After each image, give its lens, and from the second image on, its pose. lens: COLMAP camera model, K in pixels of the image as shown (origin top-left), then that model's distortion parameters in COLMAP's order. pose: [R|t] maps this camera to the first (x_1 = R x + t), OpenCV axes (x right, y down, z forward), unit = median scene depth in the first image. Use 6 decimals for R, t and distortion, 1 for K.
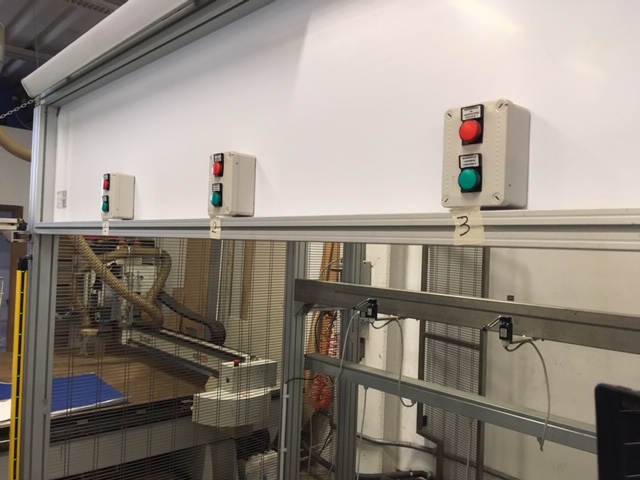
lens RADIAL K [[554.2, 0, 320.0], [0, 554.2, 240.0], [0, 0, 1]] dist [0.104783, -0.155025]
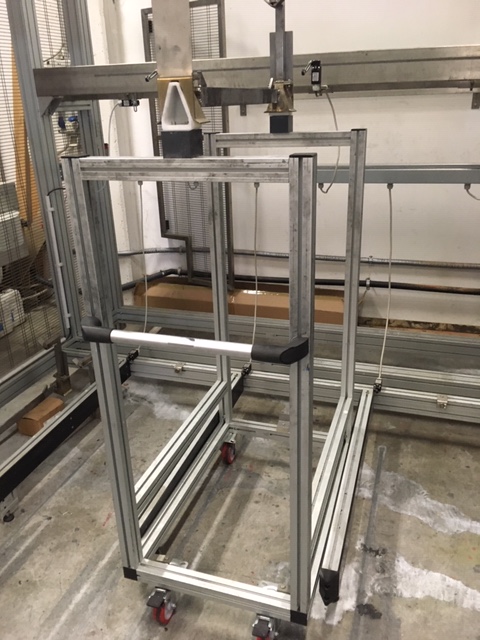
lens RADIAL K [[554.2, 0, 240.0], [0, 554.2, 320.0], [0, 0, 1]] dist [0.104783, -0.155025]
pose [[0.865369, -0.247287, 0.435874, -0.206012], [0.061366, 0.915517, 0.397571, 0.084574], [-0.497364, -0.317298, 0.807435, 0.033525]]
